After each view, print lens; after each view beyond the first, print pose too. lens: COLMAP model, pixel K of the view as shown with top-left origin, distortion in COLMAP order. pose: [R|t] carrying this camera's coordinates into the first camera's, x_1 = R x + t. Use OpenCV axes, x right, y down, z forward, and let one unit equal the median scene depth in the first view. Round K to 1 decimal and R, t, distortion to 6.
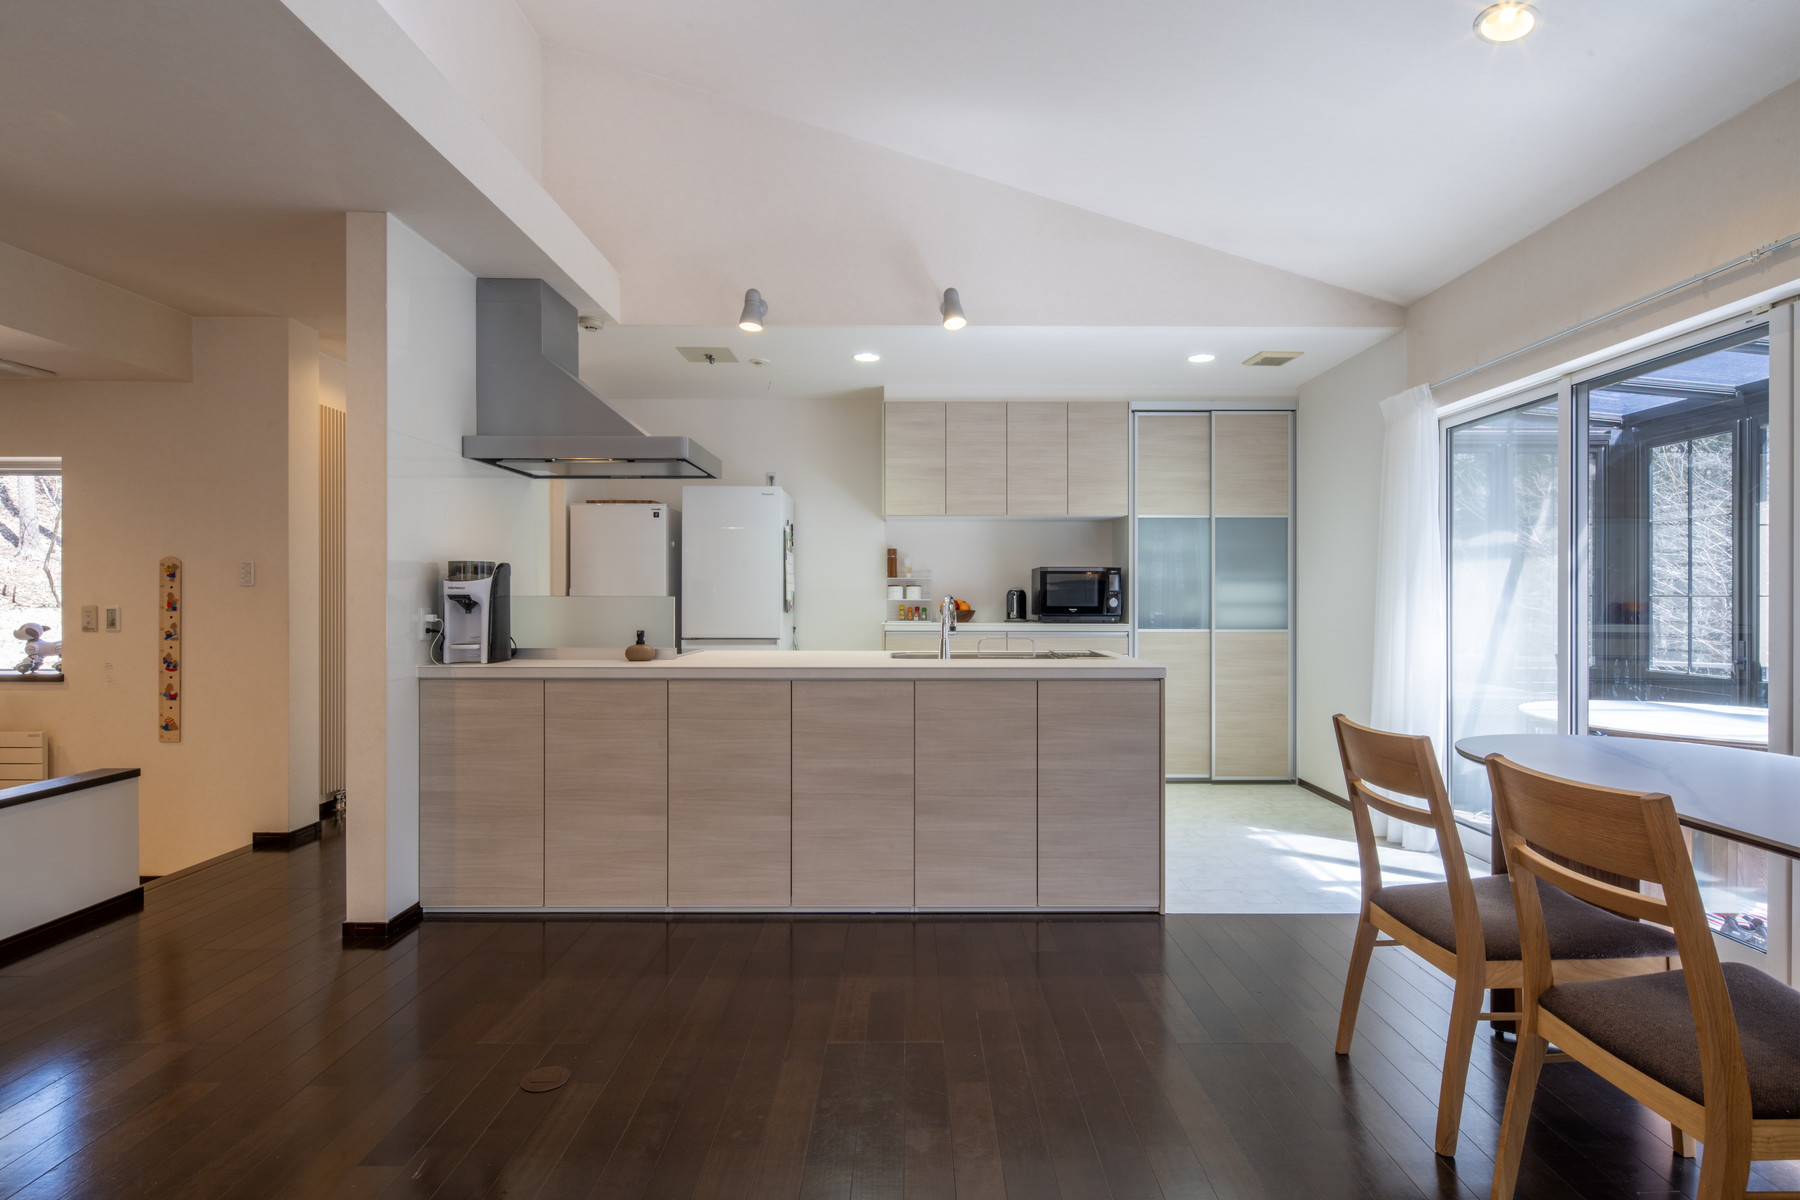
lens RADIAL K [[869.7, 0, 900.0], [0, 869.7, 600.0], [0, 0, 1]] dist [0.016246, -0.000409]
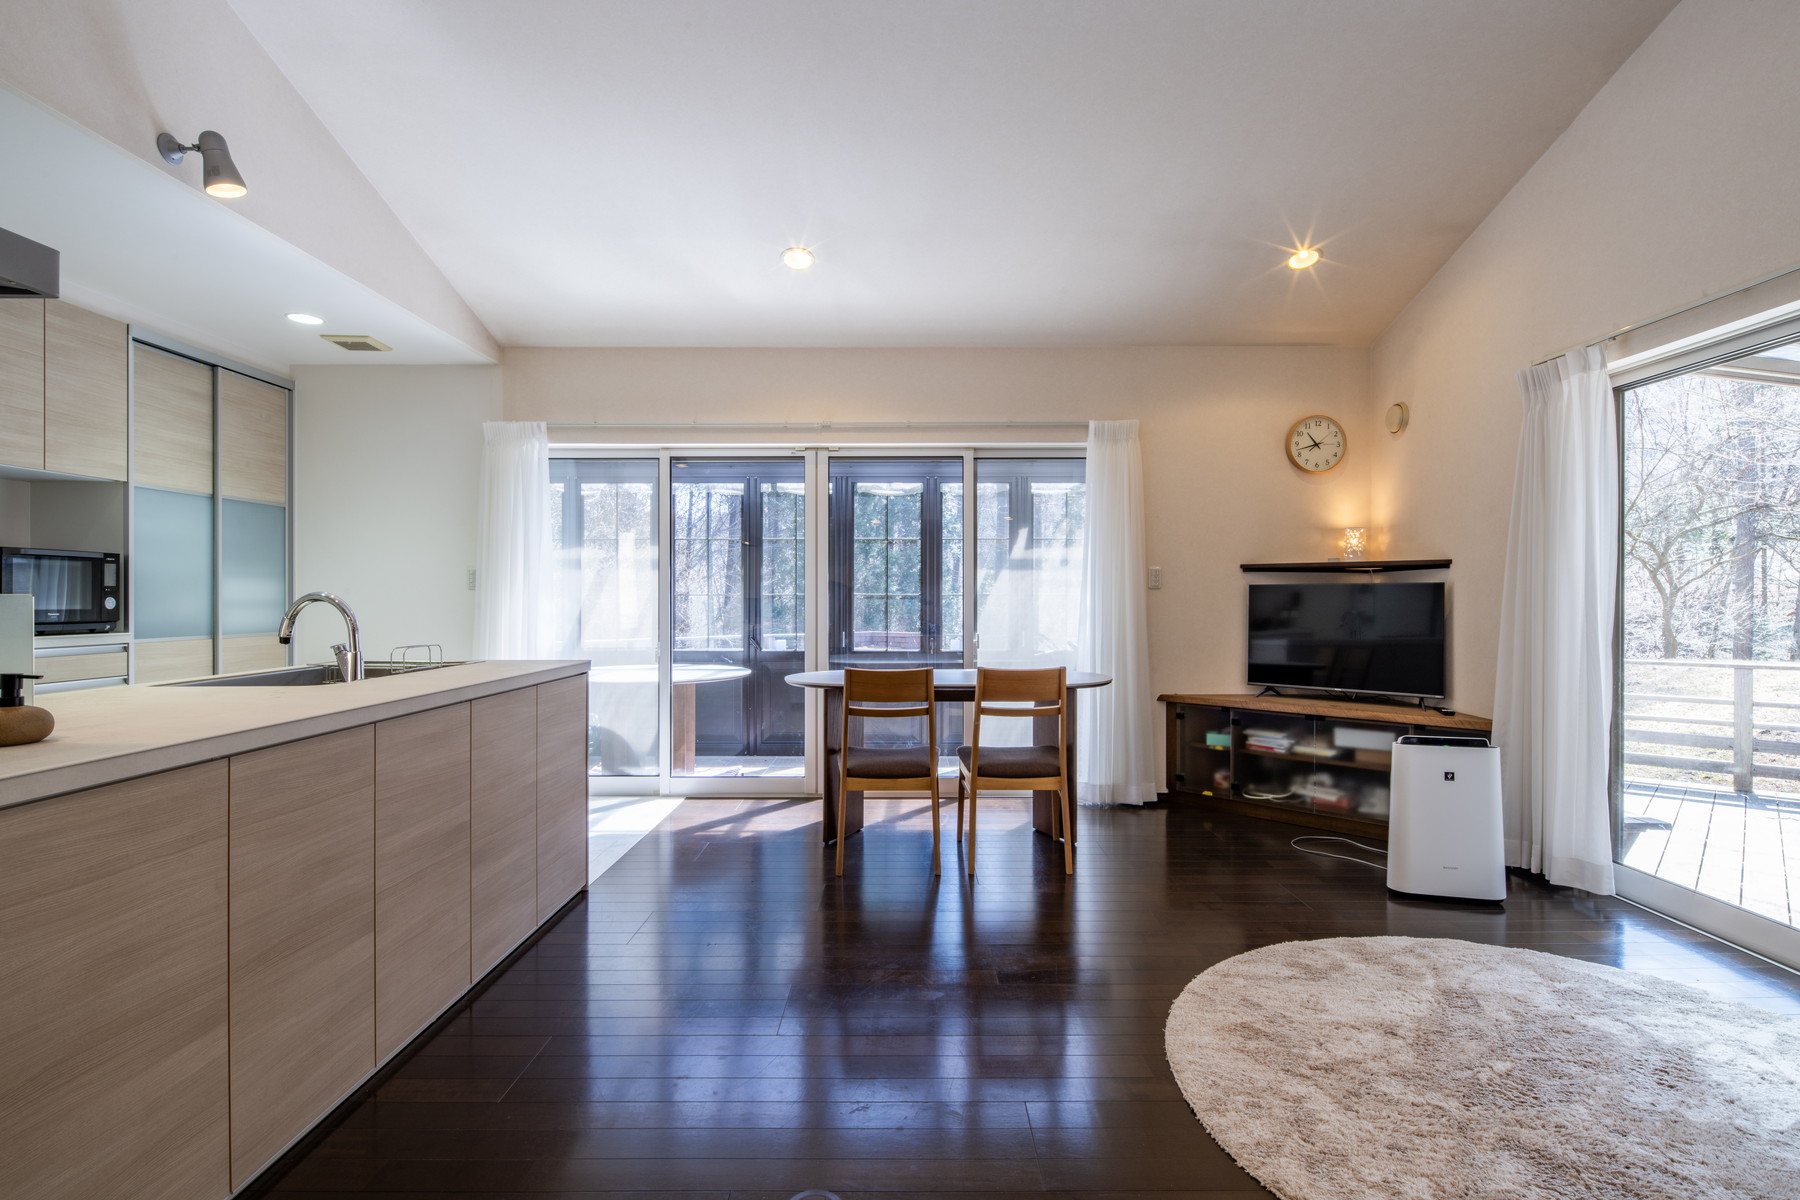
lens RADIAL K [[869.7, 0, 900.0], [0, 869.7, 600.0], [0, 0, 1]] dist [0.016246, -0.000409]
pose [[0.015749, -0.007999, 0.999844, -0.768865], [0.005393, 0.999954, 0.007915, -0.002579], [-0.999861, 0.005268, 0.015791, 0.587665]]
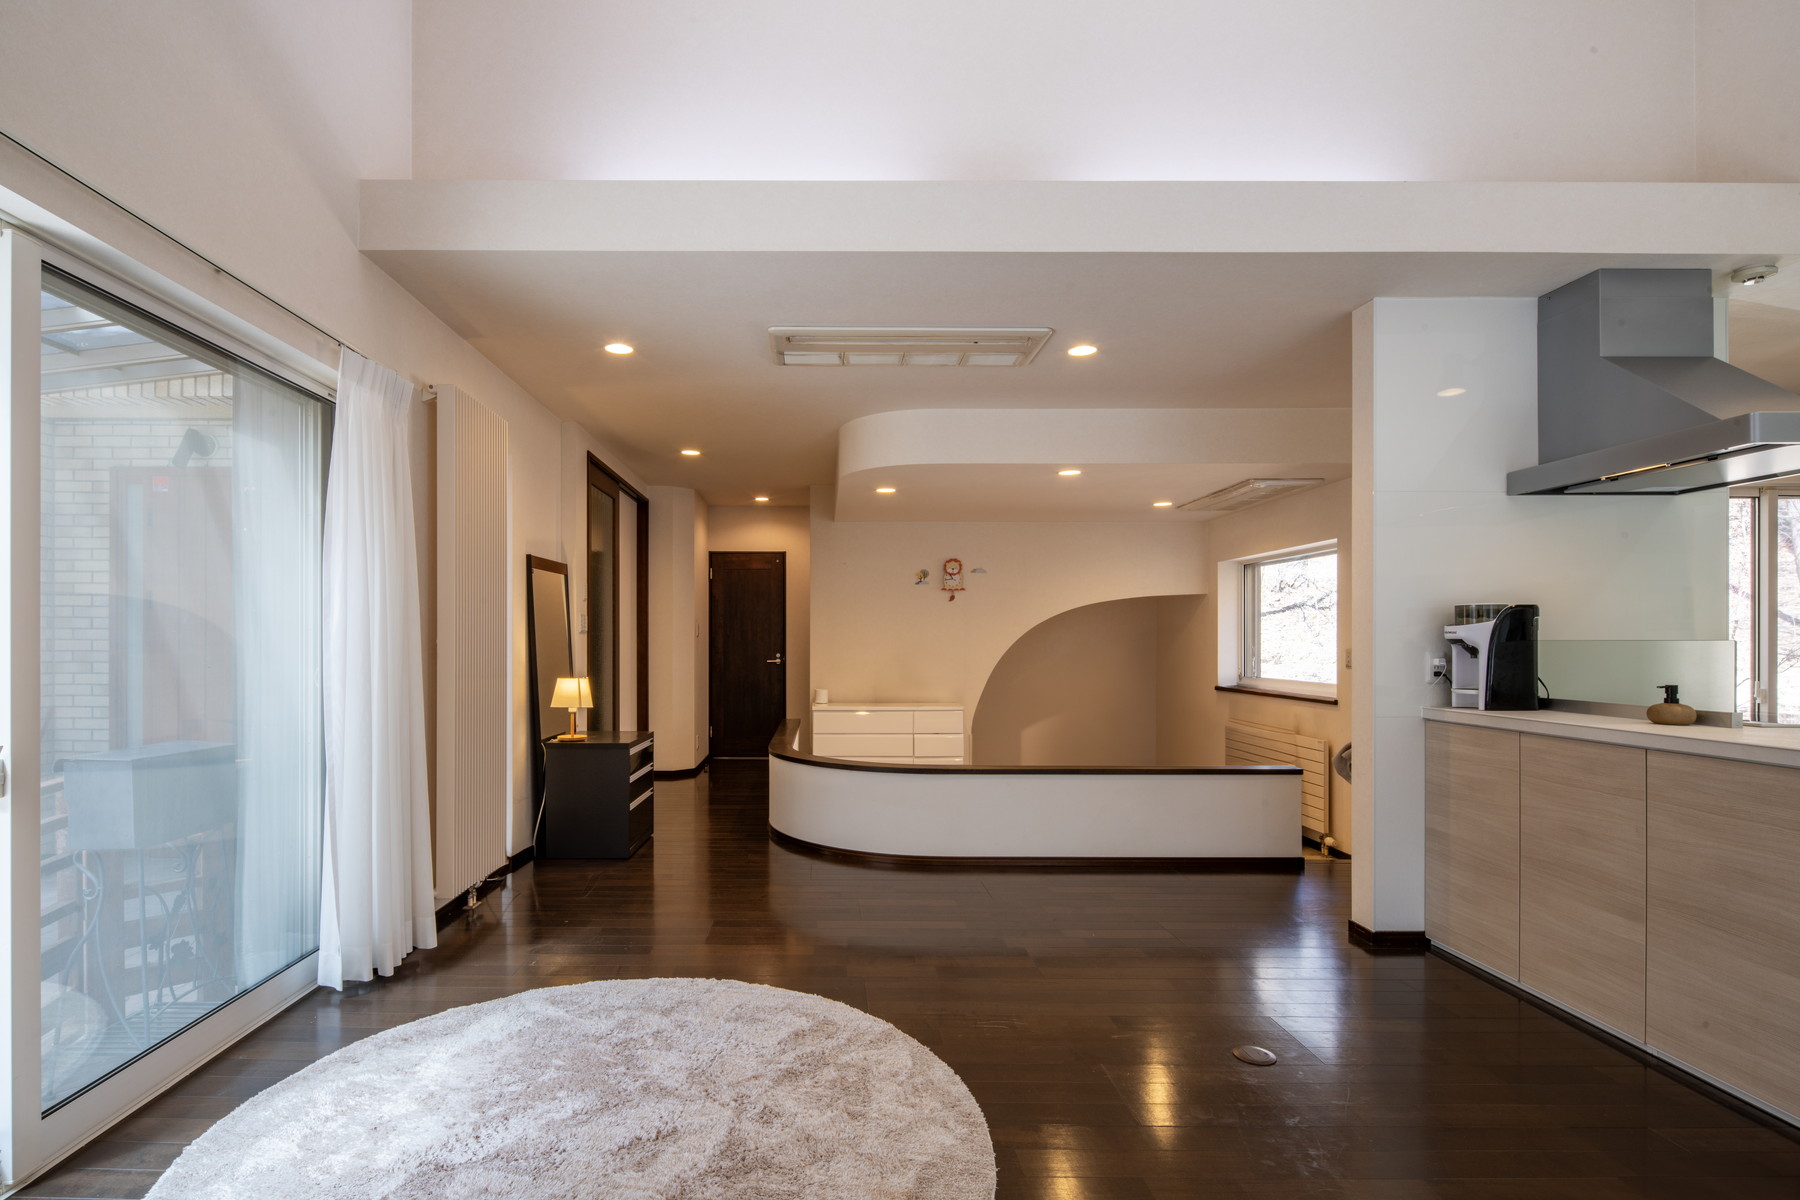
lens RADIAL K [[864.9, 0, 840.7], [0, 864.9, 647.6], [0, 0, 1]] dist [-0.002932, -0.000461]
pose [[0.021691, 0.004760, -0.999753, 0.465930], [-0.004541, 0.999979, 0.004663, 0.002387], [0.999754, 0.004439, 0.021713, 0.272360]]
